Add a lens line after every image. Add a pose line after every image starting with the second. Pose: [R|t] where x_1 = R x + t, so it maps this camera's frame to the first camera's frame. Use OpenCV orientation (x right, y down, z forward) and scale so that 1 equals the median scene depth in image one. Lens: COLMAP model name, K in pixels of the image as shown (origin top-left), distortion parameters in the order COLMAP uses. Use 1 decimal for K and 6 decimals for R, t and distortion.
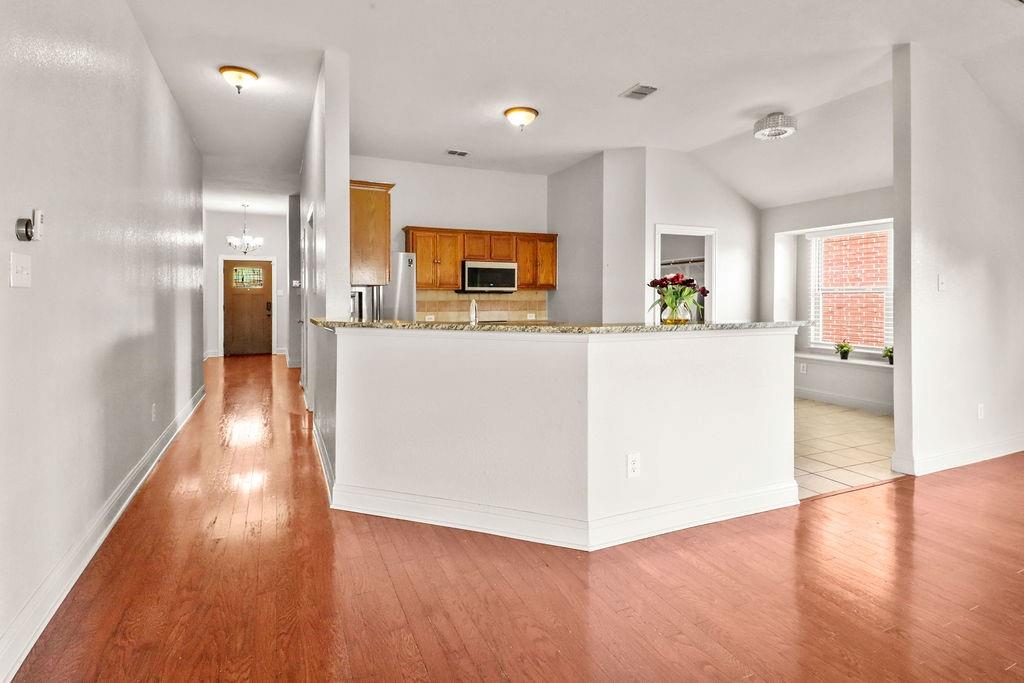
lens RADIAL K [[526.6, 0, 505.8], [0, 526.6, 307.1], [0, 0, 1]] dist [0.054146, -0.021437]
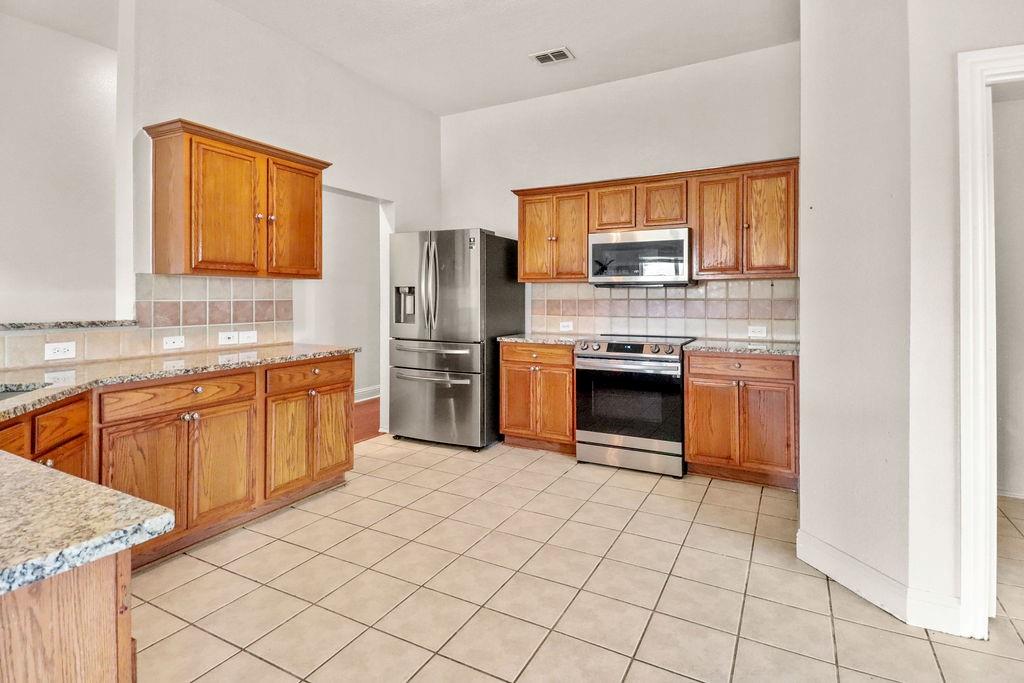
lens RADIAL K [[526.6, 0, 509.5], [0, 526.6, 291.7], [0, 0, 1]] dist [0.054146, -0.021437]
pose [[0.625540, 0.000363, -0.780192, 0.322231], [-0.009682, 0.999926, -0.007298, -0.015556], [0.780132, 0.012119, 0.625497, 0.533923]]
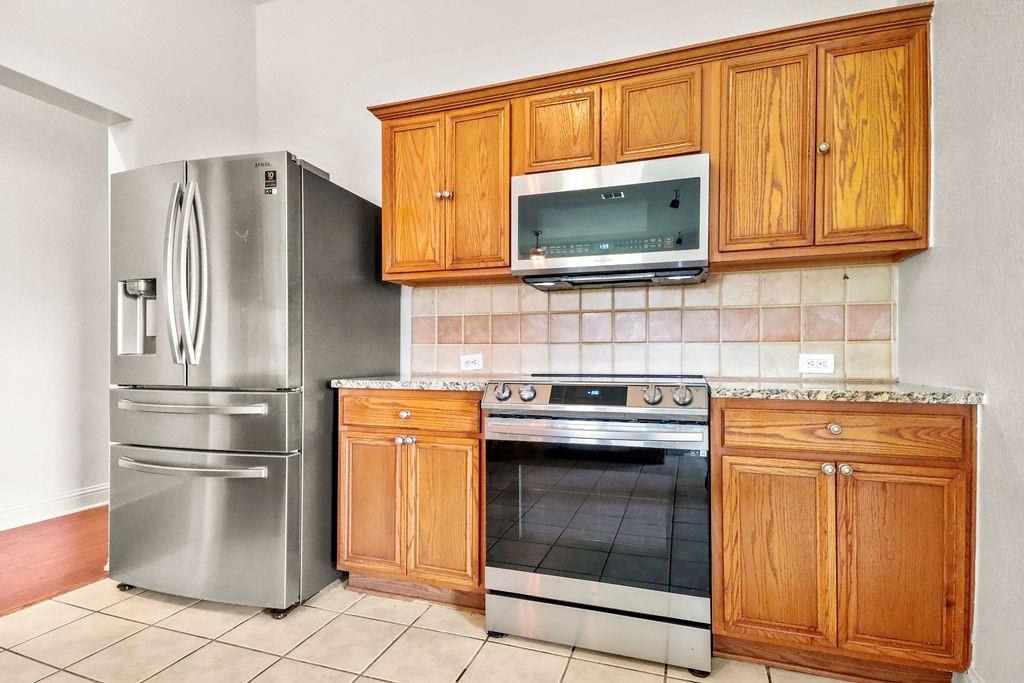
lens RADIAL K [[526.6, 0, 510.5], [0, 526.6, 355.6], [0, 0, 1]] dist [0.054146, -0.021437]
pose [[0.740248, 0.006382, -0.672303, 0.126622], [-0.010290, 0.999945, -0.001838, 0.017324], [0.672255, 0.008278, 0.740273, 0.741501]]
